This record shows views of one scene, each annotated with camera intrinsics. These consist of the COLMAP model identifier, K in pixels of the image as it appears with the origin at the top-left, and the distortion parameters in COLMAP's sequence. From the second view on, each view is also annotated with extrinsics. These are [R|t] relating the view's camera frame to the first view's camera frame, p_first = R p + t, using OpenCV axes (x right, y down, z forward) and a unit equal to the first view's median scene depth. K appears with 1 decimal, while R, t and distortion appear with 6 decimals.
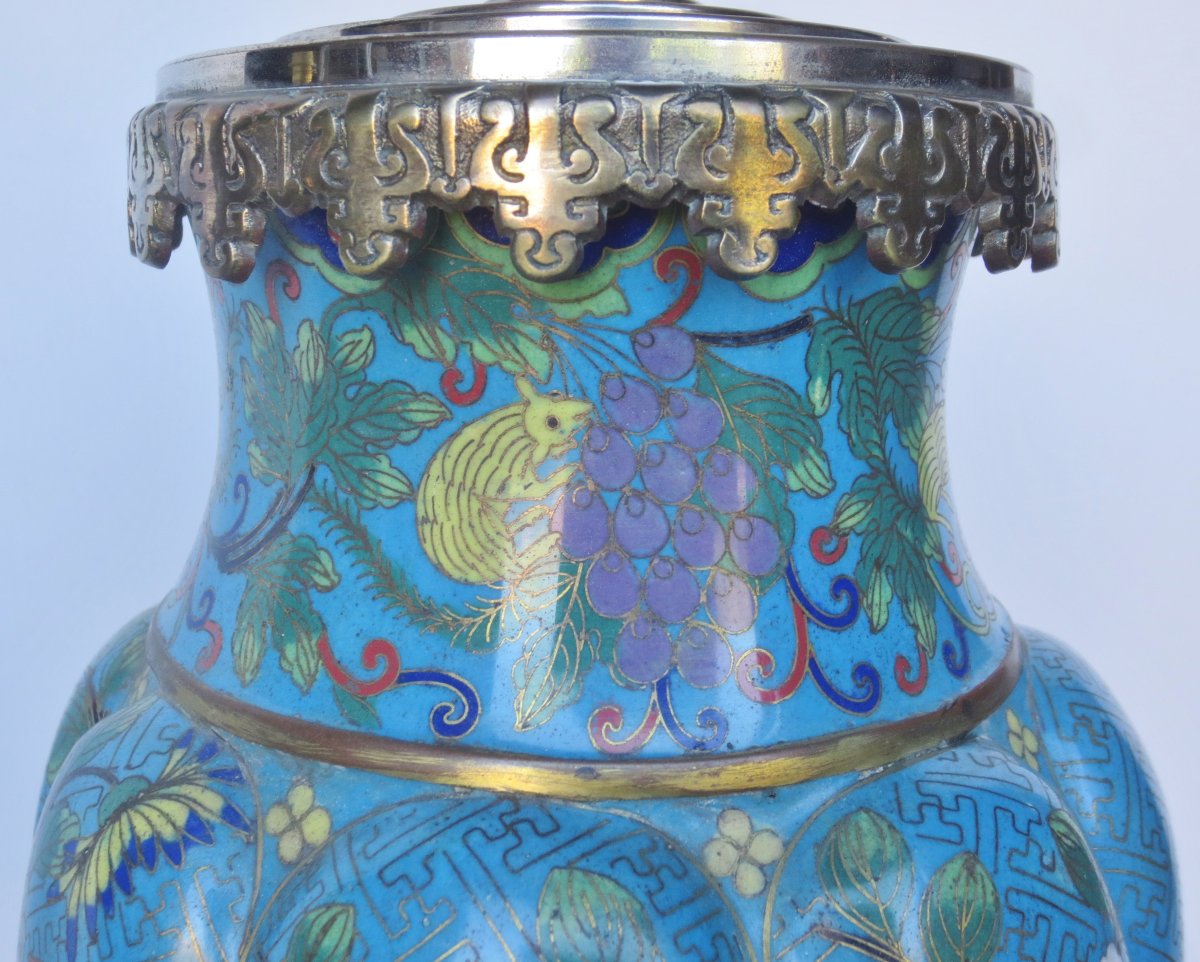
lens RADIAL K [[1454.2, 0, 563.9], [0, 1454.2, 481.2], [0, 0, 1]] dist [-0.059564, 0.011677]
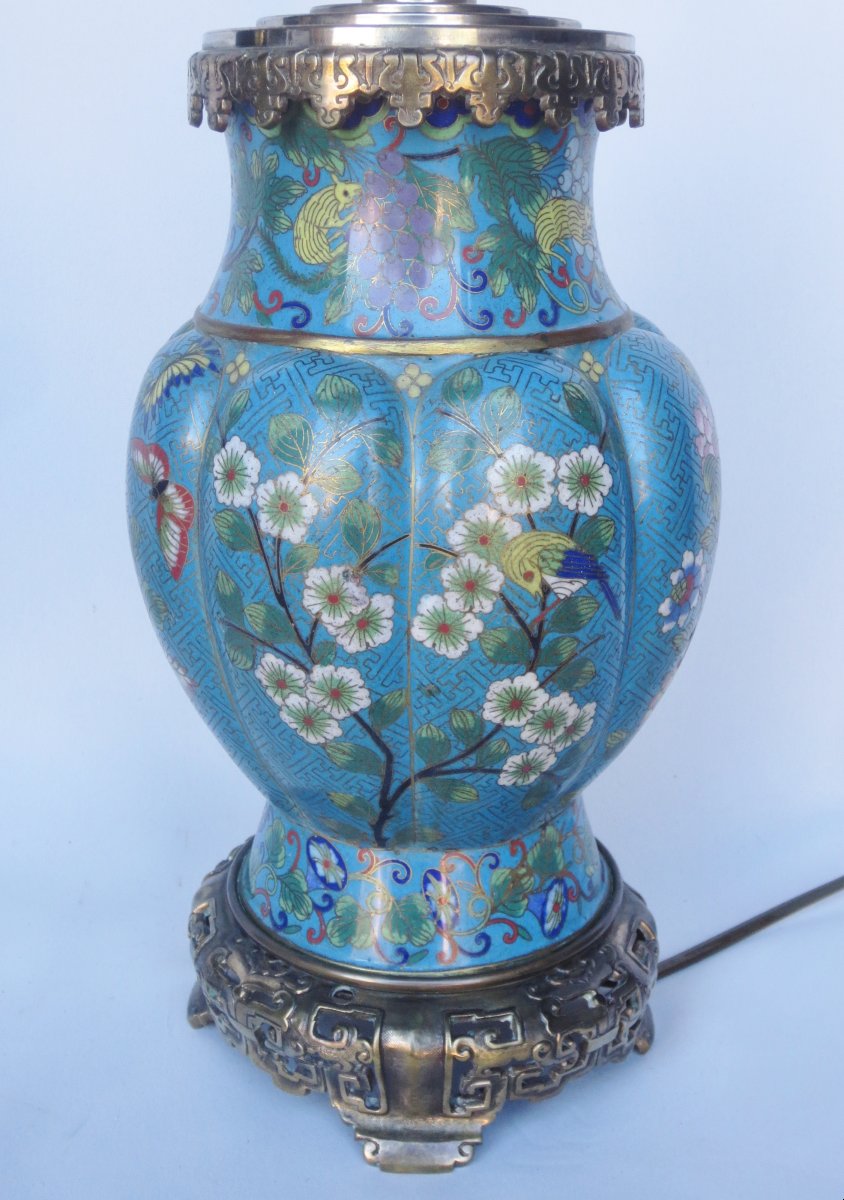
lens RADIAL K [[1722.3, 0, 422.0], [0, 1722.3, 600.0], [0, 0, 1]] dist [-0.074263, 0.021172]
pose [[0.967092, 0.070952, -0.244333, 0.808952], [-0.048449, 0.994113, 0.096913, 0.327355], [0.249771, -0.081886, 0.964836, -1.631478]]
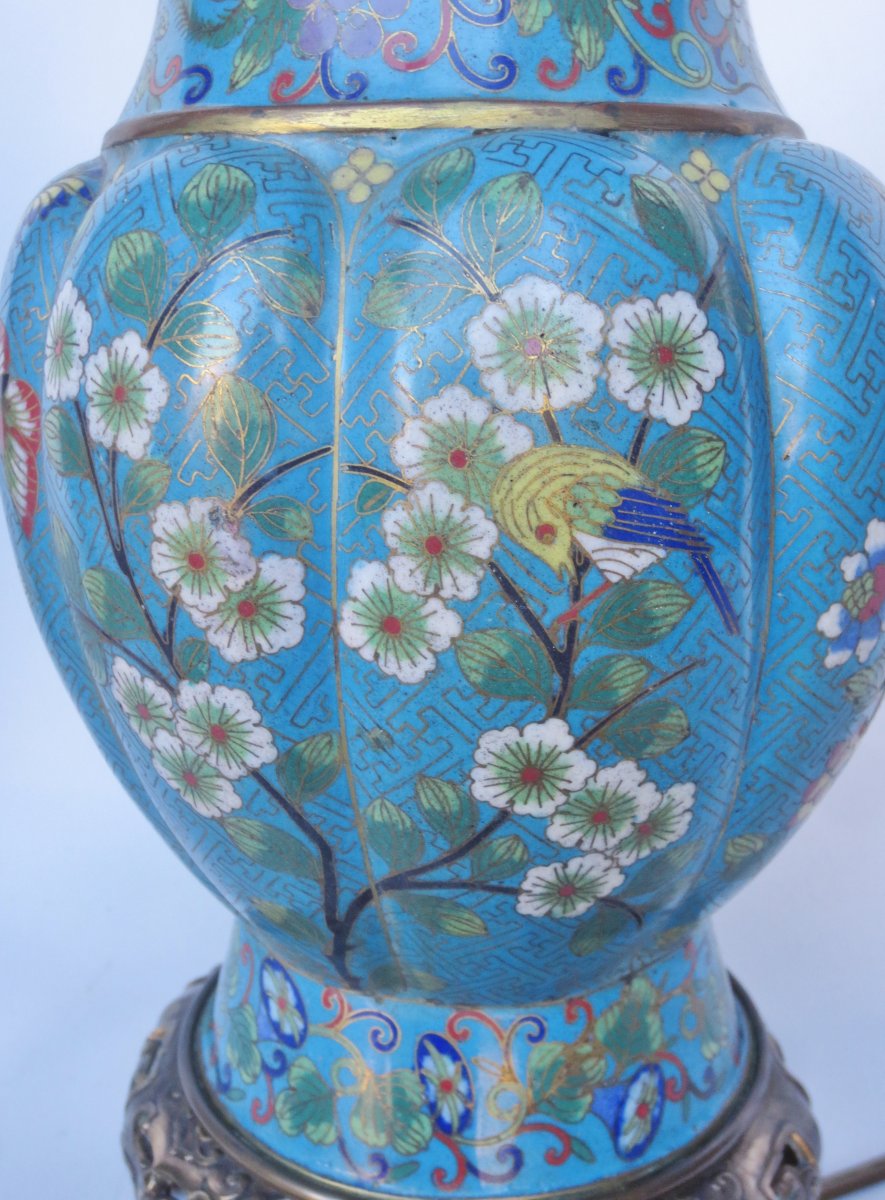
lens RADIAL K [[1420.7, 0, 418.9], [0, 1420.7, 620.9], [0, 0, 1]] dist [-0.065201, 0.006995]
pose [[0.886671, 0.108243, -0.449553, 0.750906], [-0.086799, 0.993895, 0.068112, 0.542186], [0.454181, -0.021372, 0.890653, -0.096863]]
